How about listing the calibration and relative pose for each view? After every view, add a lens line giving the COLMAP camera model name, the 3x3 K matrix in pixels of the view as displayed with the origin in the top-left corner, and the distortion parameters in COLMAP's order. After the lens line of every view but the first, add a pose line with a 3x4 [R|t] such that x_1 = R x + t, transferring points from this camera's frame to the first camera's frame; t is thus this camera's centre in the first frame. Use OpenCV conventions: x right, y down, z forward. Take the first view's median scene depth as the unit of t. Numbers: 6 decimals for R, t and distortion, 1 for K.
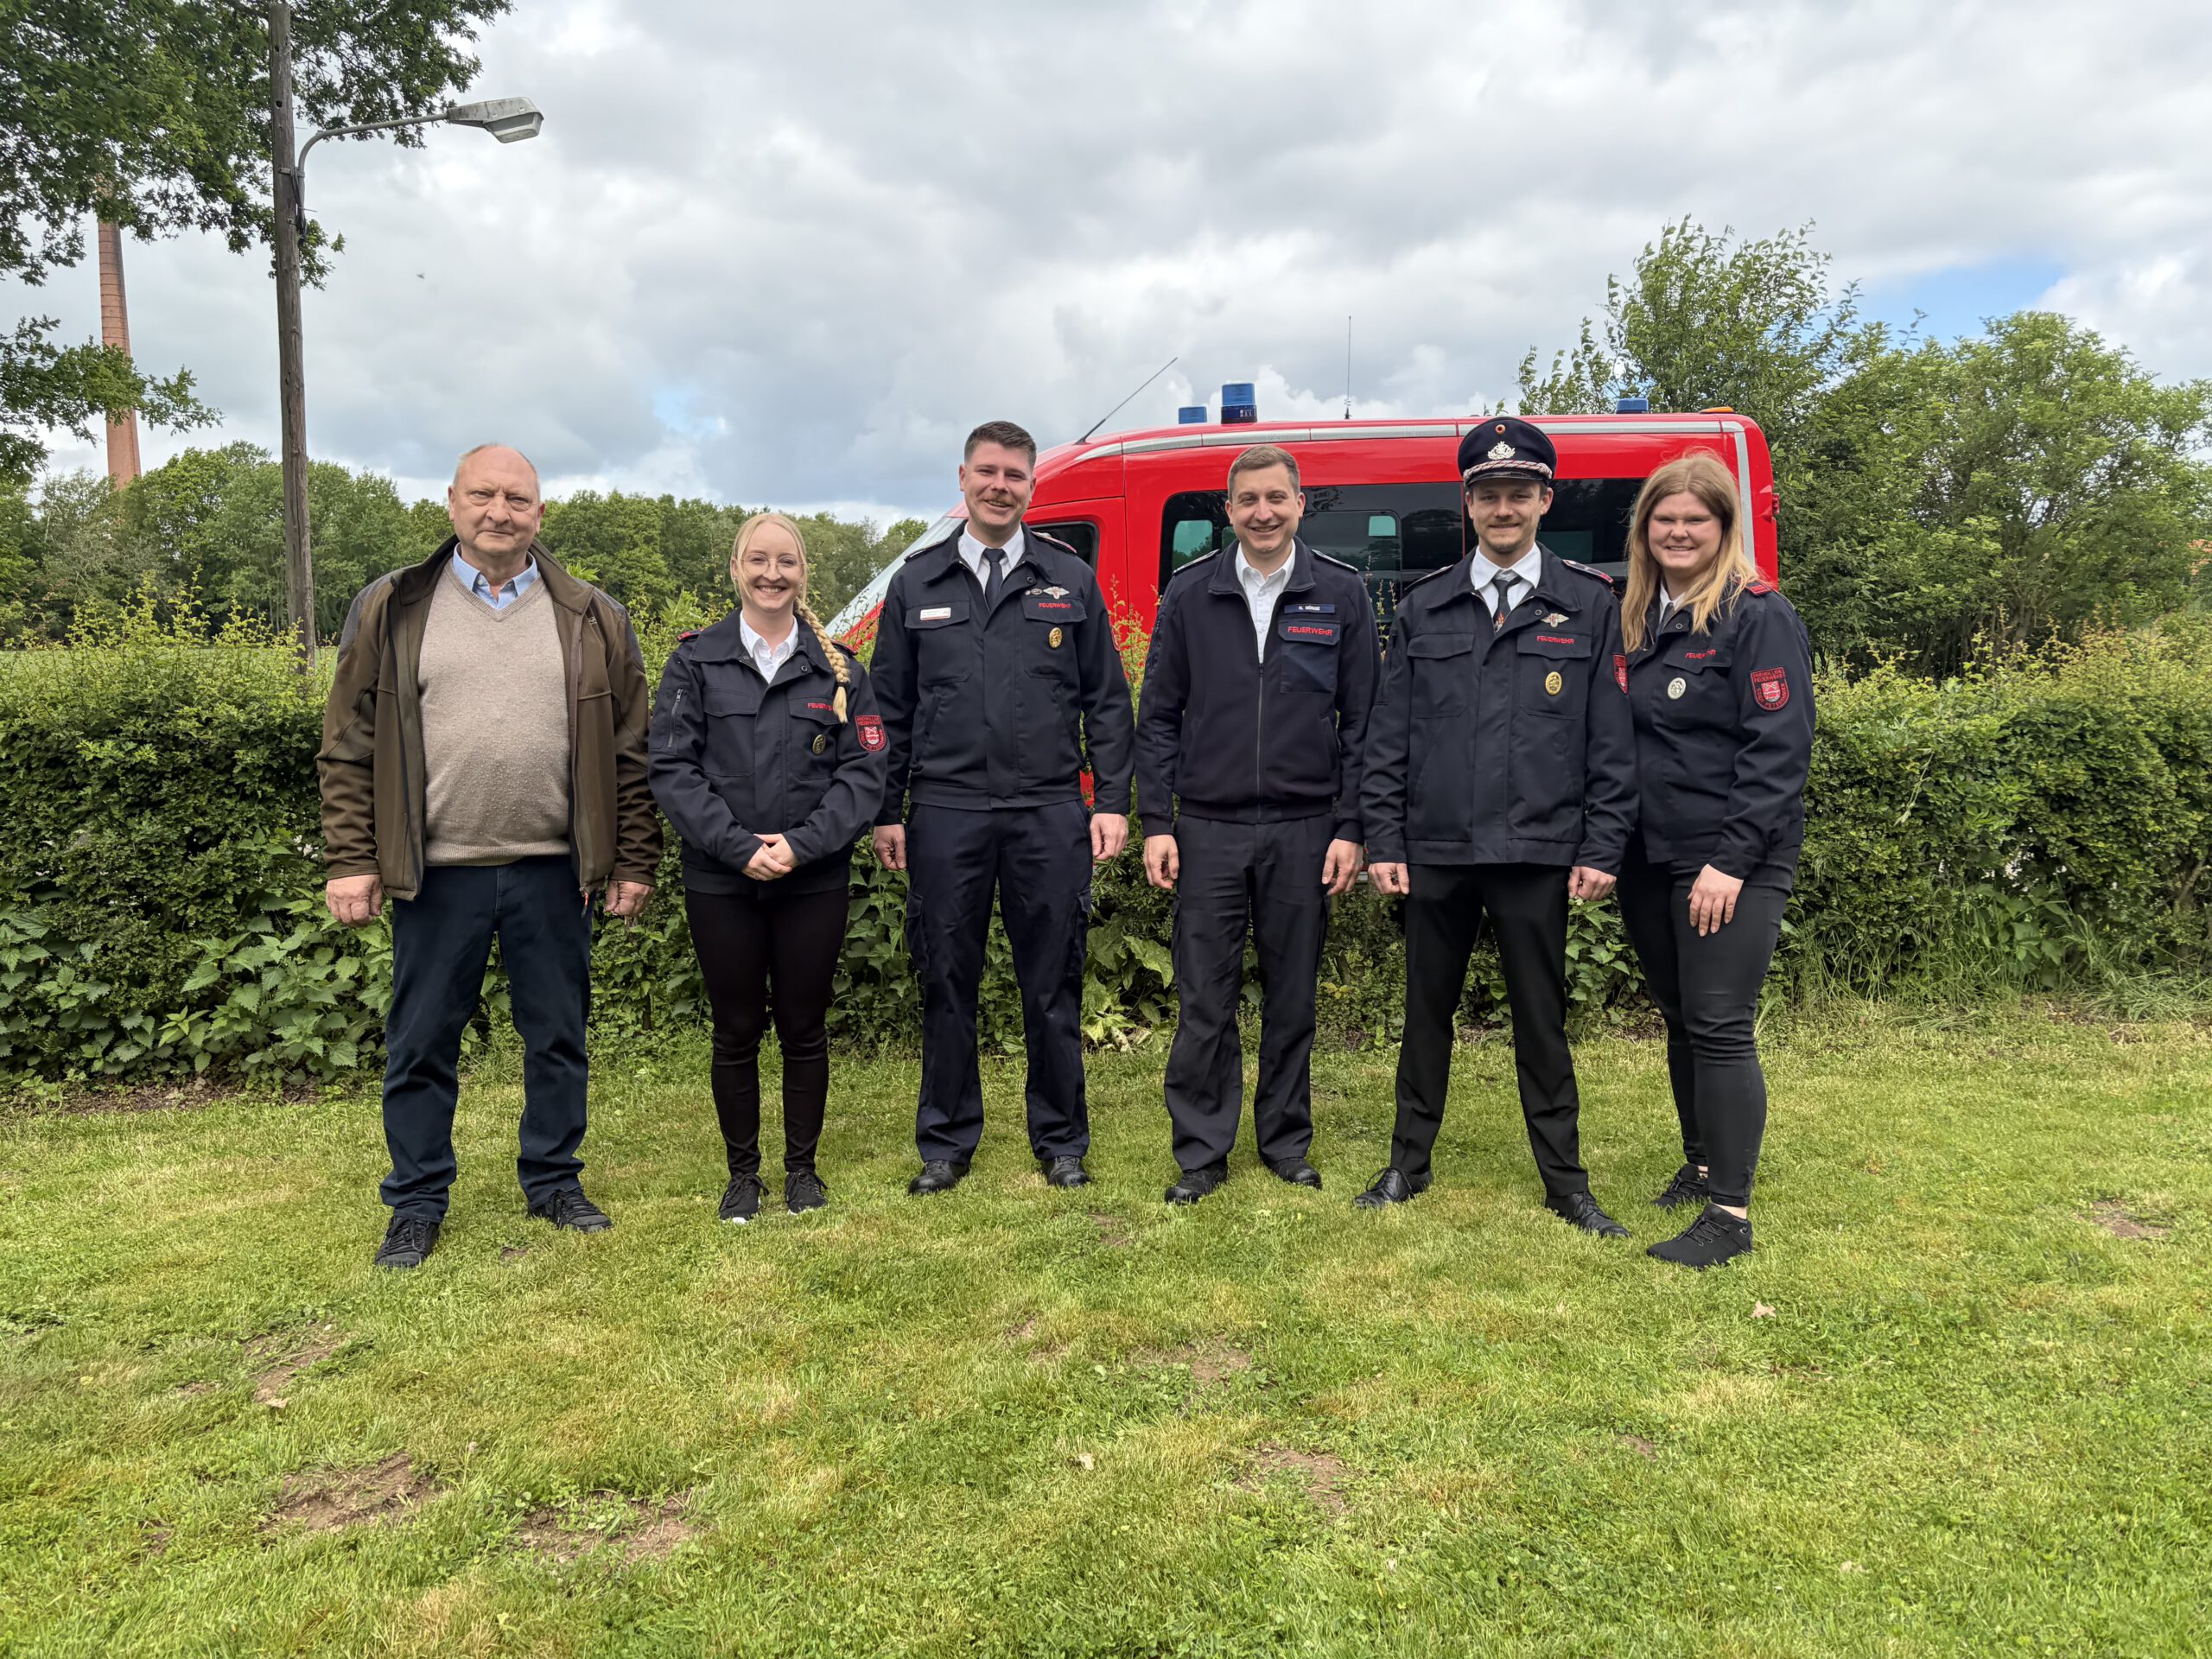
lens RADIAL K [[1640.0, 0, 1115.4], [0, 1640.0, 788.9], [0, 0, 1]] dist [0.015098, -0.014283]
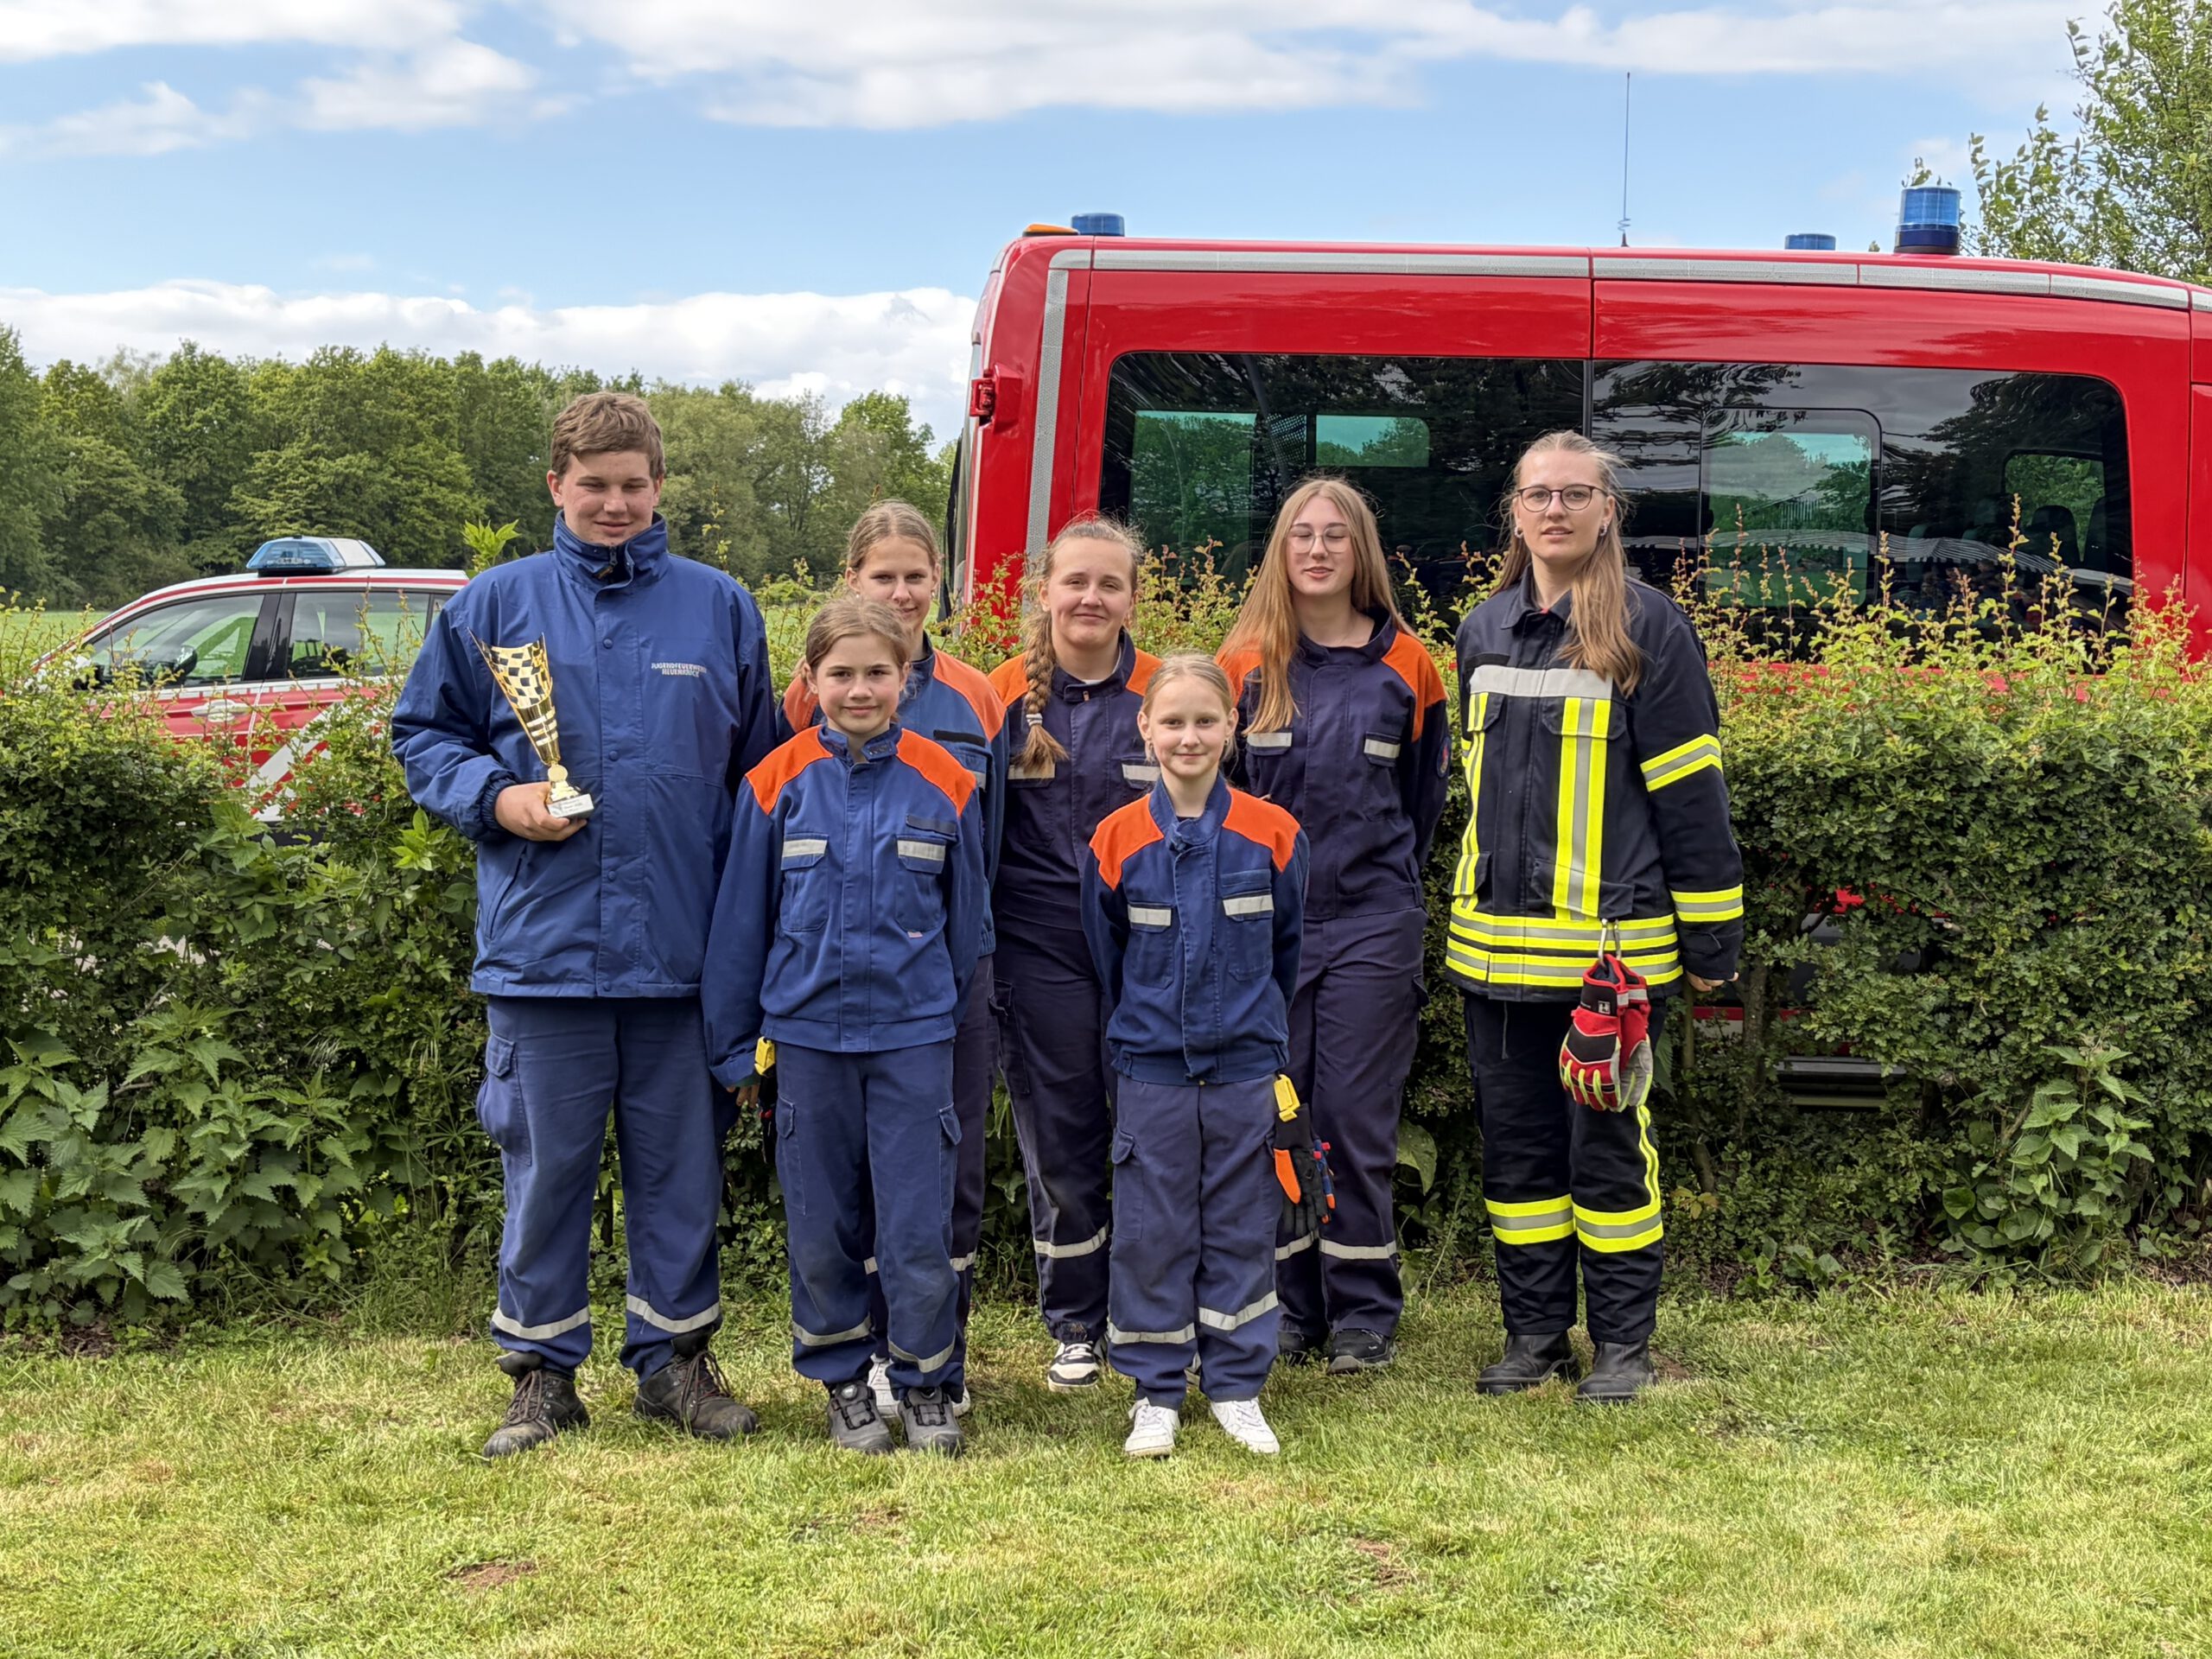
lens RADIAL K [[2838.0, 0, 1095.5], [0, 2838.0, 848.5], [0, 0, 1]] dist [-0.000186, 0.000000]
pose [[0.998878, 0.005522, -0.047034, -0.046664], [-0.005655, 0.999980, -0.002693, -0.007569], [0.047019, 0.002955, 0.998890, -0.098640]]
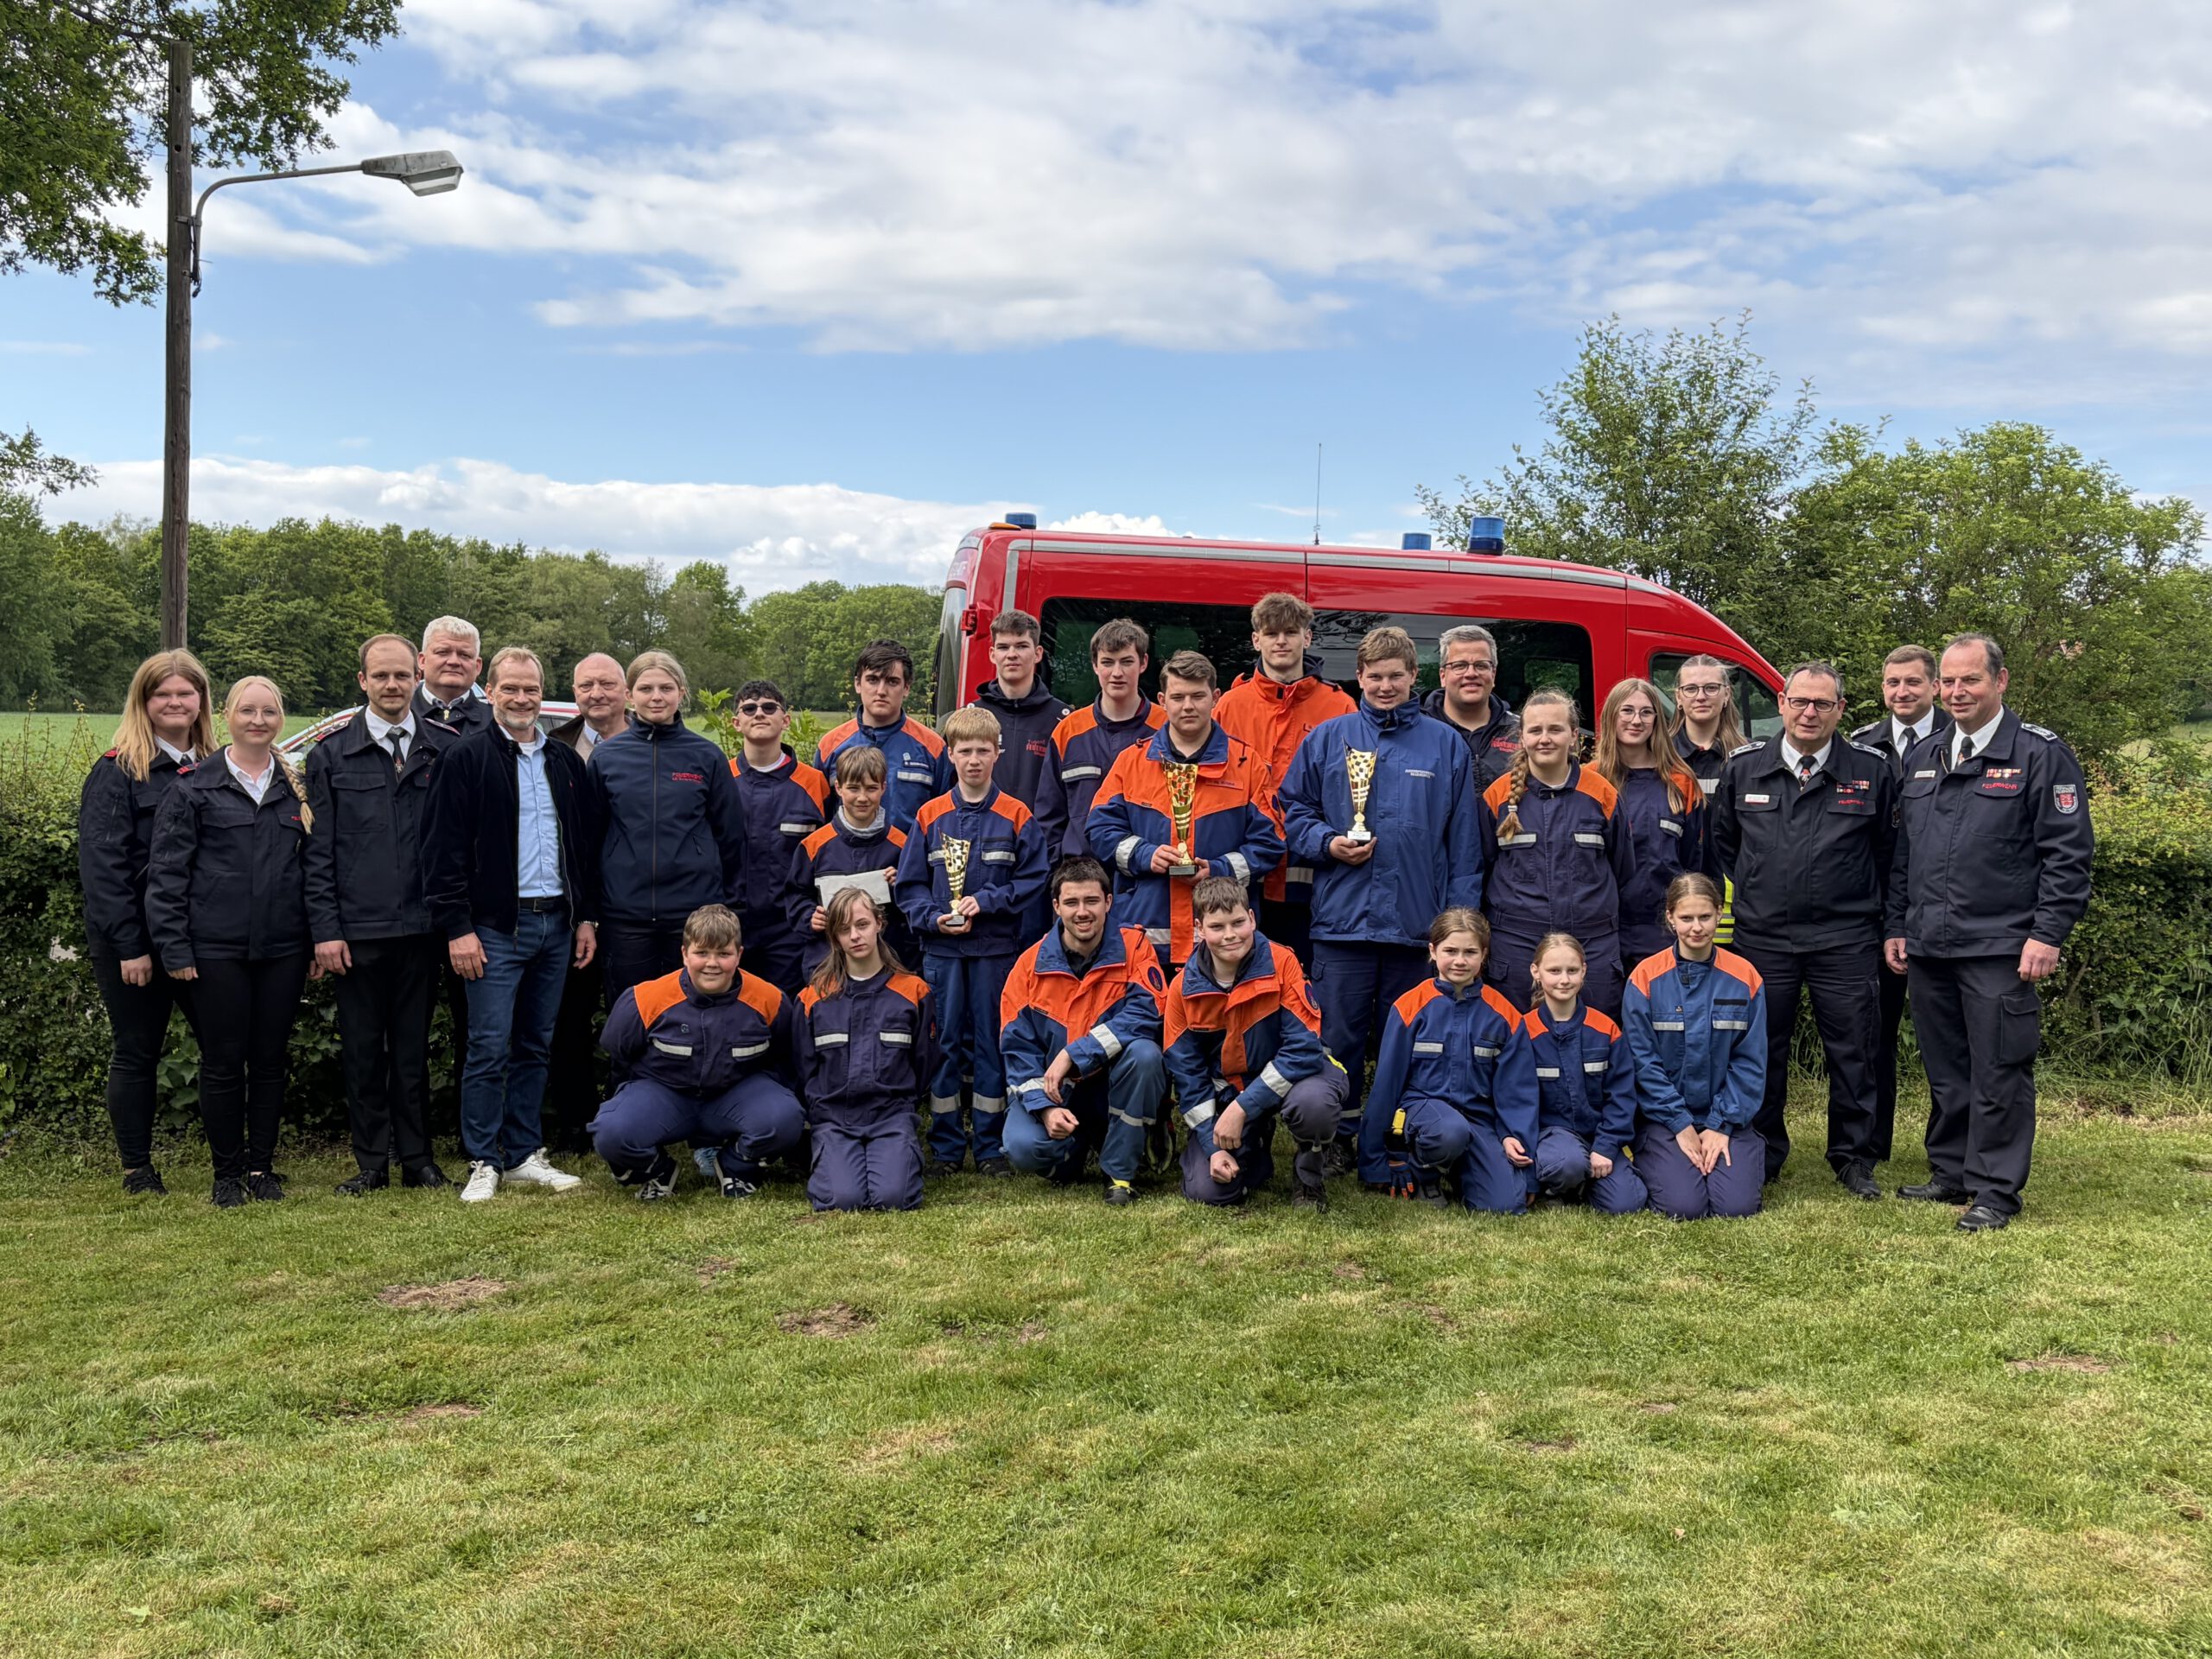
lens RADIAL K [[2103.4, 0, 1092.8], [0, 2103.4, 844.0], [0, 0, 1]] dist [-0.036283, 0.000000]
pose [[0.997675, 0.015541, 0.066363, -0.172053], [-0.013451, 0.999403, -0.031826, 0.017125], [-0.066818, 0.030859, 0.997288, -0.514278]]
